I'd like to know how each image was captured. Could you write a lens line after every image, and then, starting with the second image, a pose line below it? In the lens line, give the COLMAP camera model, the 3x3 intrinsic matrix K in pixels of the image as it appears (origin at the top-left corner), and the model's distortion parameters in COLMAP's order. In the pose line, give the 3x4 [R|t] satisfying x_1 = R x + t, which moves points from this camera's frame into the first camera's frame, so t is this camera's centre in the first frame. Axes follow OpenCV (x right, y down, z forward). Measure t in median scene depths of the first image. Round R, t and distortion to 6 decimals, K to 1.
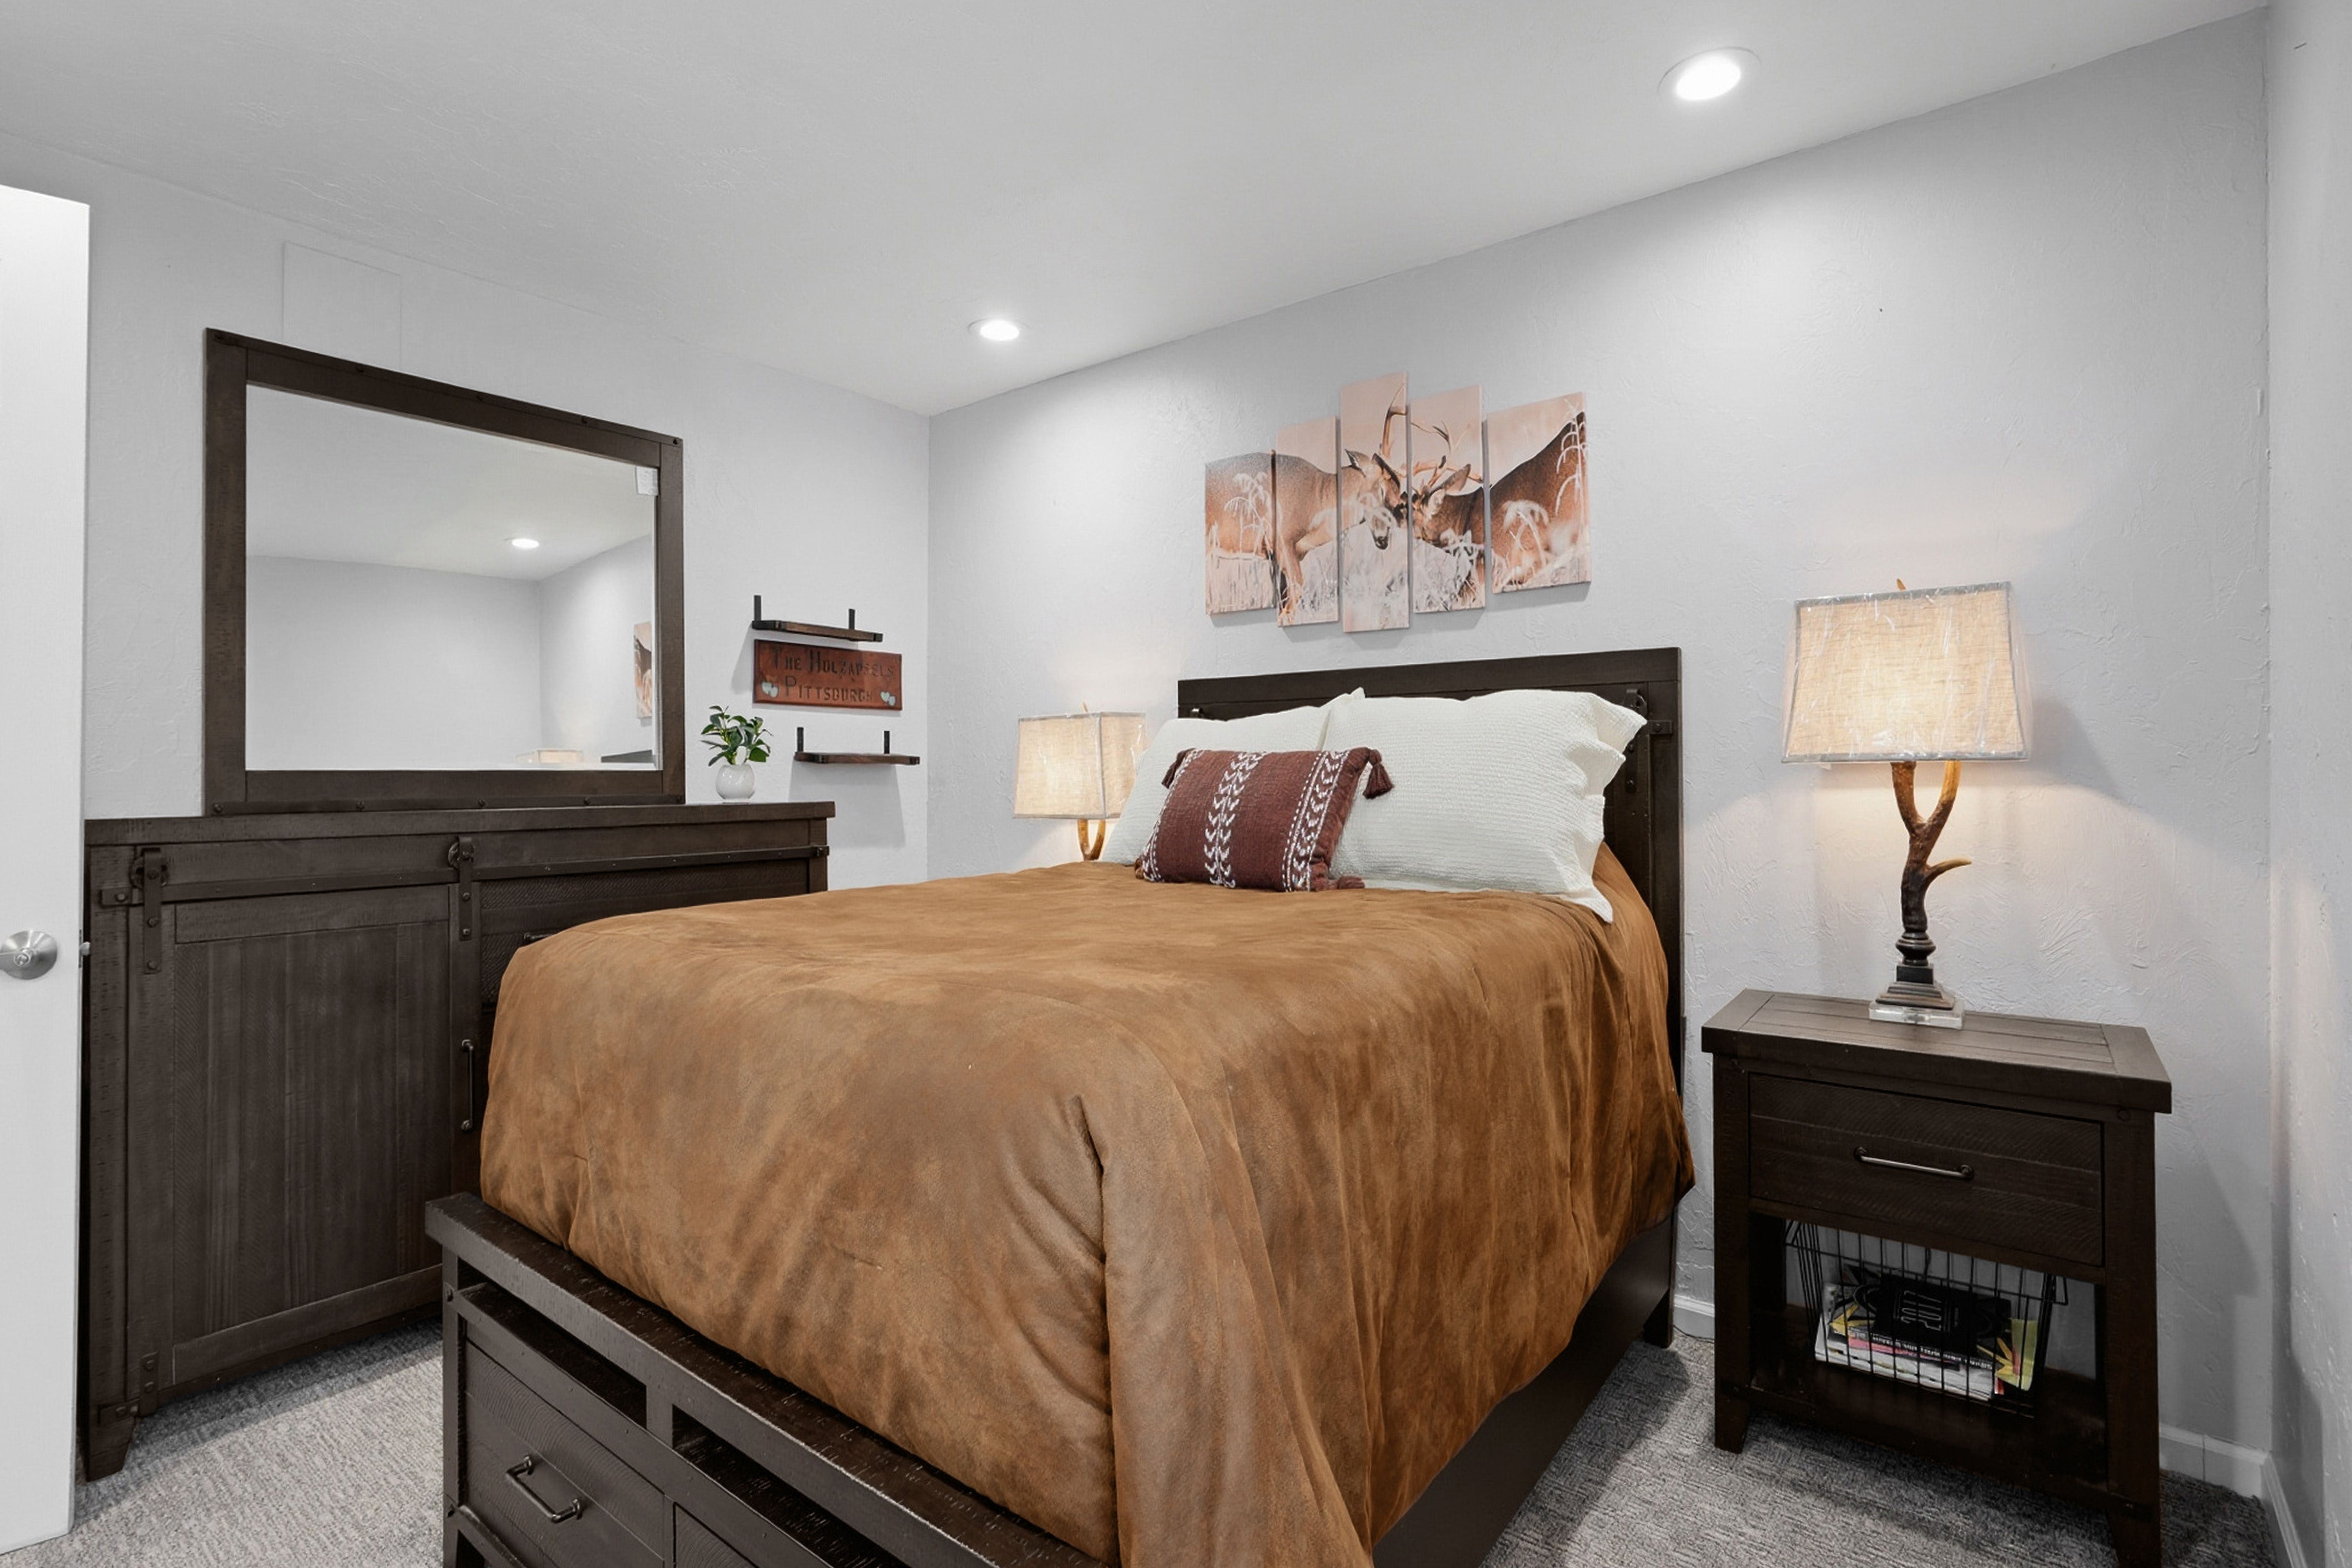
lens RADIAL K [[1112.1, 0, 1176.3], [0, 1112.1, 765.4], [0, 0, 1]] dist [-0.050593, 0.025013]
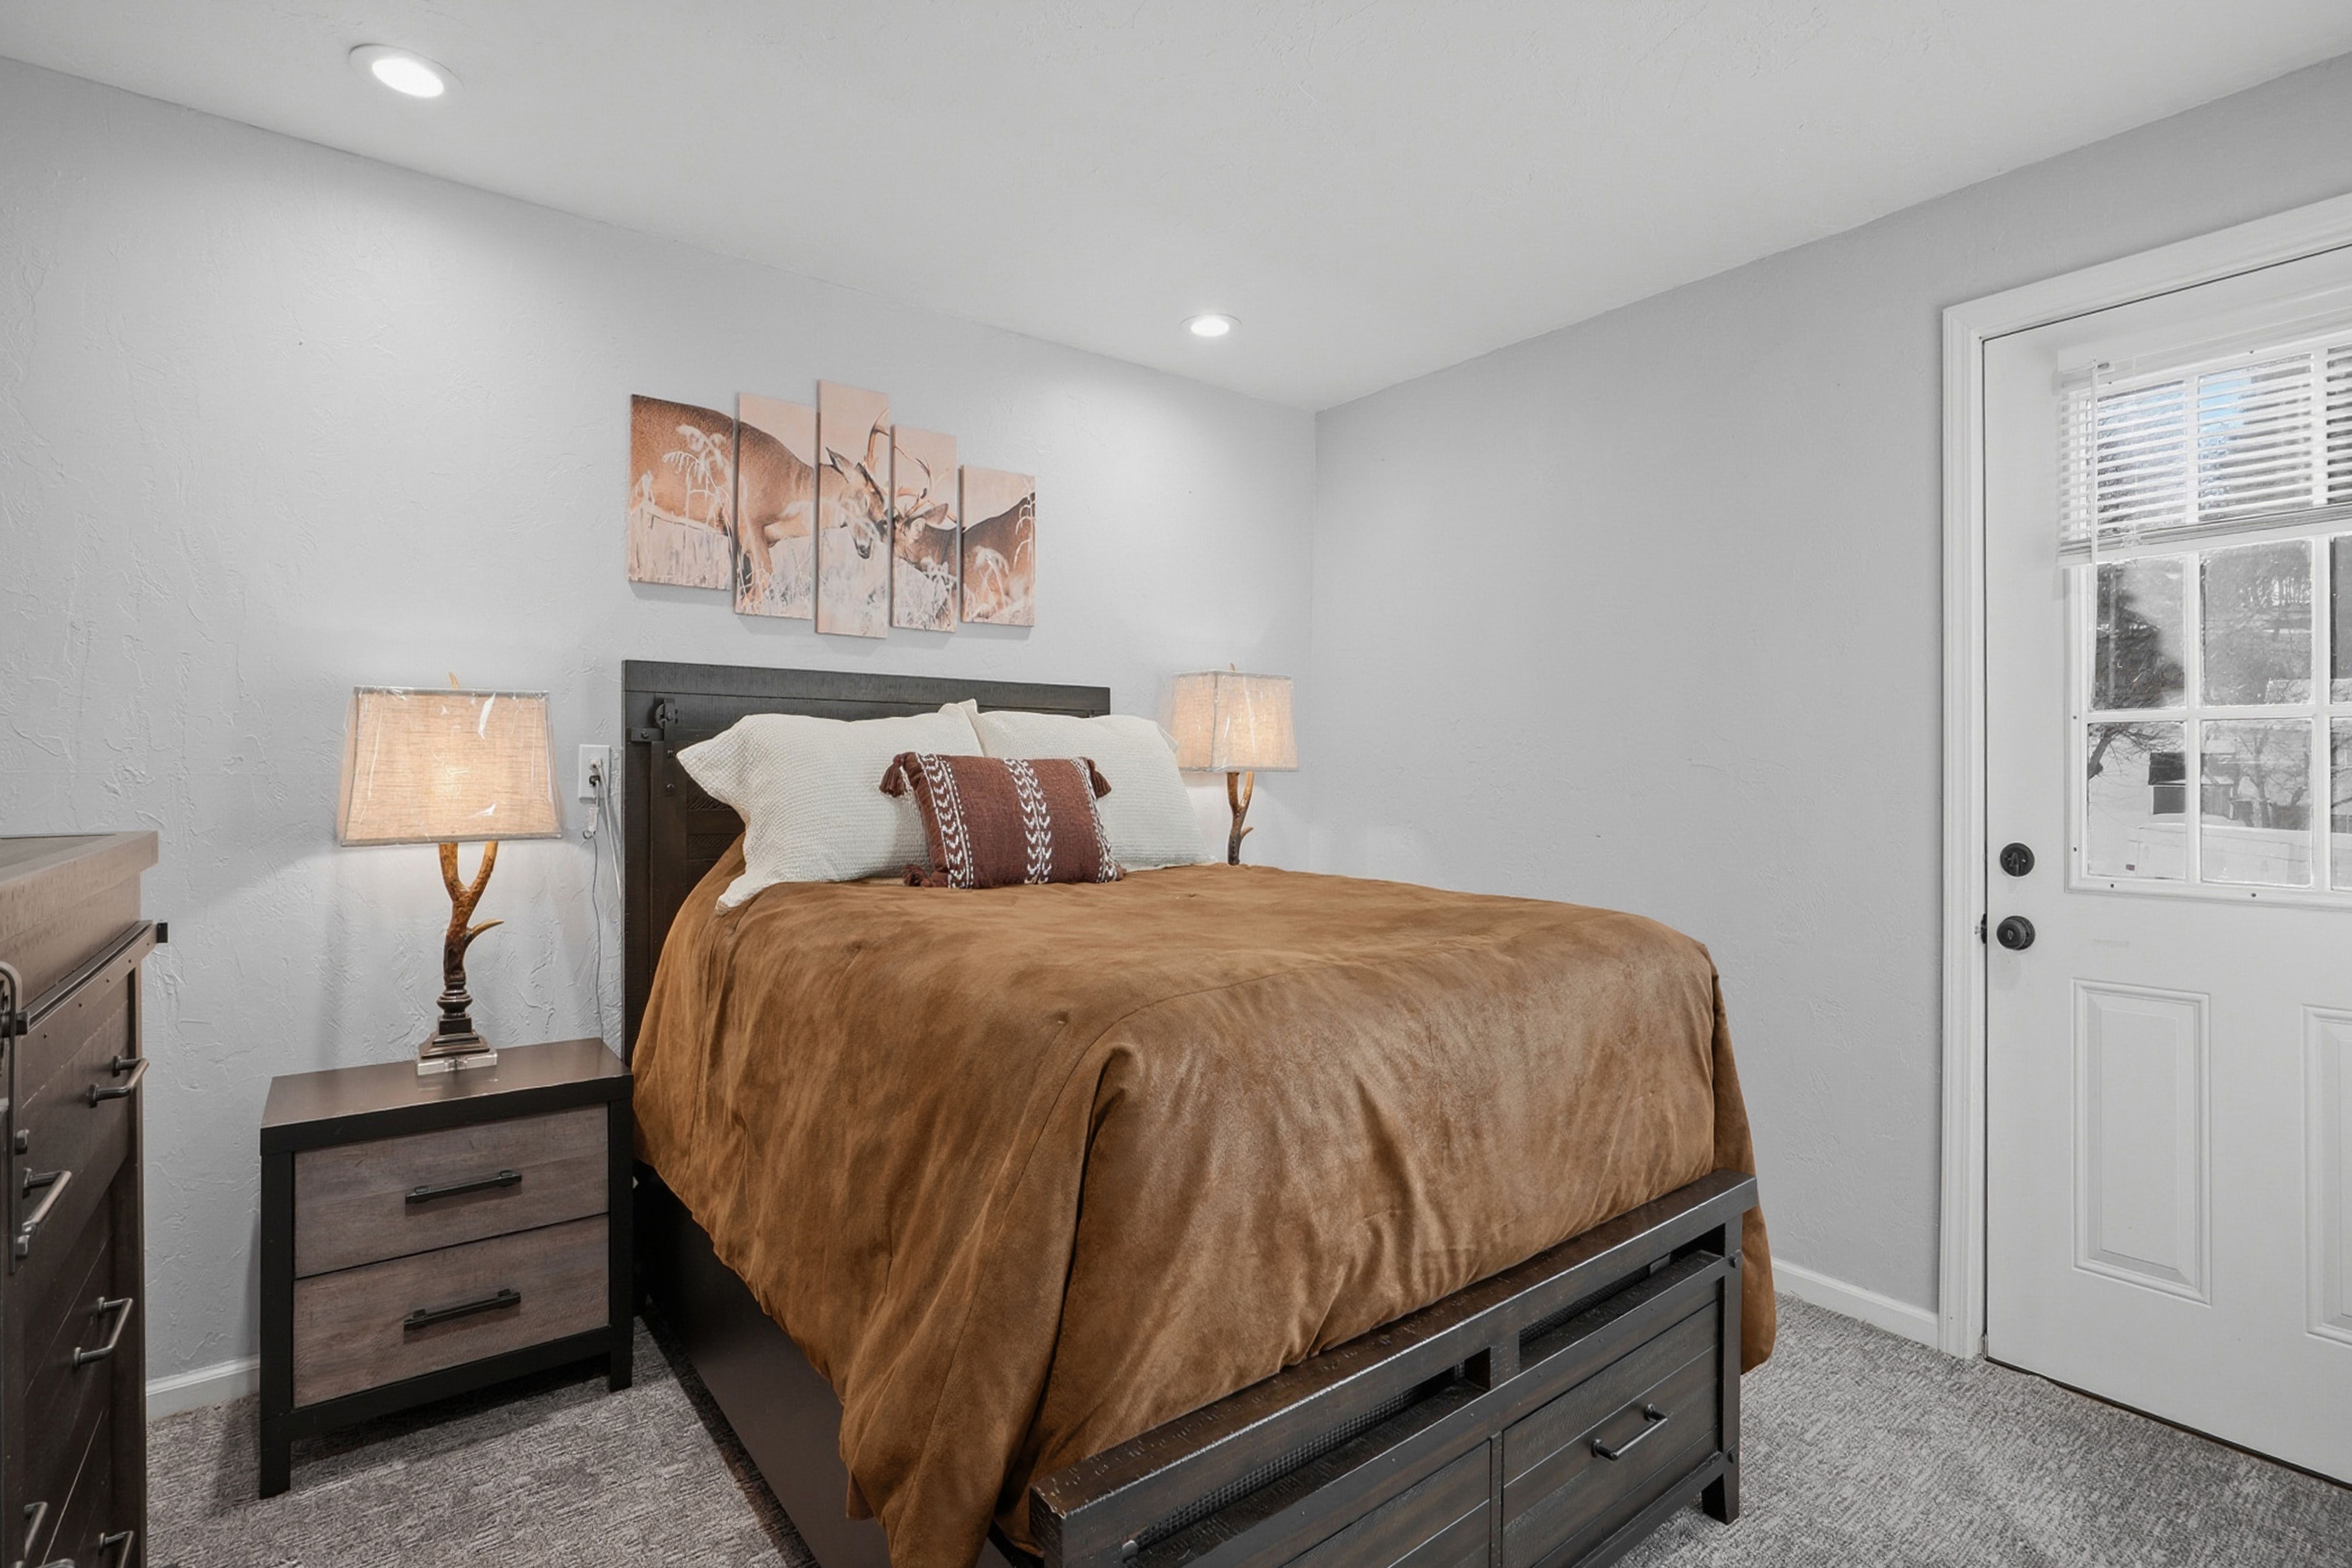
lens RADIAL K [[1103.9, 0, 1174.7], [0, 1103.9, 773.3], [0, 0, 1]] dist [-0.057523, 0.033298]
pose [[0.252849, 0.003118, 0.967501, -0.742055], [-0.011670, 0.999932, -0.000172, 0.000555], [-0.967435, -0.011247, 0.252869, 0.475516]]
